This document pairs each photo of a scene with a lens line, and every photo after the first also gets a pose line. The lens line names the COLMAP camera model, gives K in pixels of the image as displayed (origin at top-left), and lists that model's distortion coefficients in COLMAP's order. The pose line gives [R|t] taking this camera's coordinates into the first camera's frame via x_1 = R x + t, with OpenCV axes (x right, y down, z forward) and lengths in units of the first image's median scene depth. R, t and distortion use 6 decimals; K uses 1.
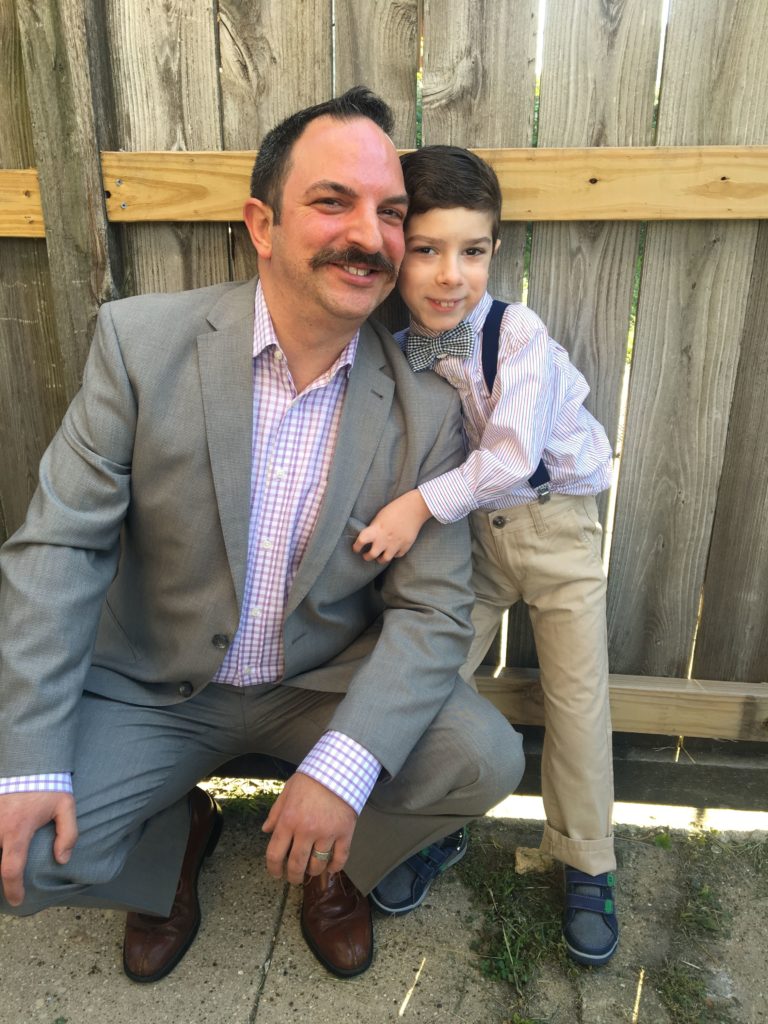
lens RADIAL K [[802.0, 0, 384.2], [0, 802.0, 517.1], [0, 0, 1]] dist [-0.007886, -0.025466]
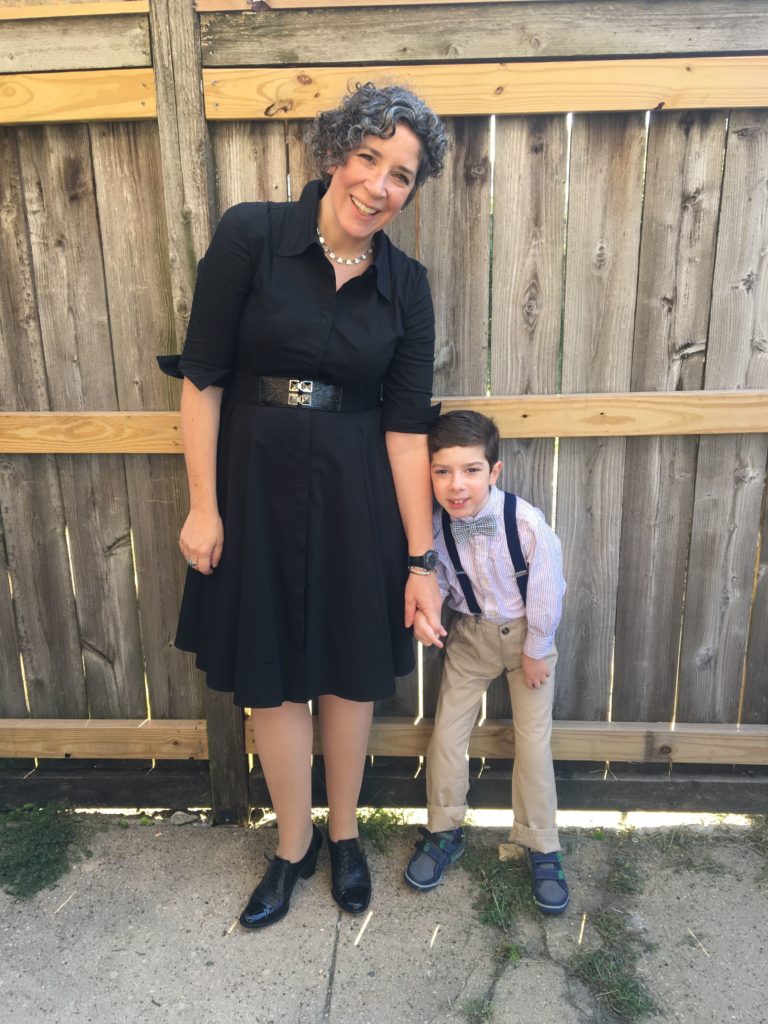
lens RADIAL K [[802.0, 0, 378.9], [0, 802.0, 508.1], [0, 0, 1]] dist [-0.007886, -0.025466]
pose [[0.998783, -0.032788, 0.036851, -0.098593], [0.036199, 0.994714, -0.096087, -0.072669], [-0.033505, 0.097304, 0.994691, -0.567741]]
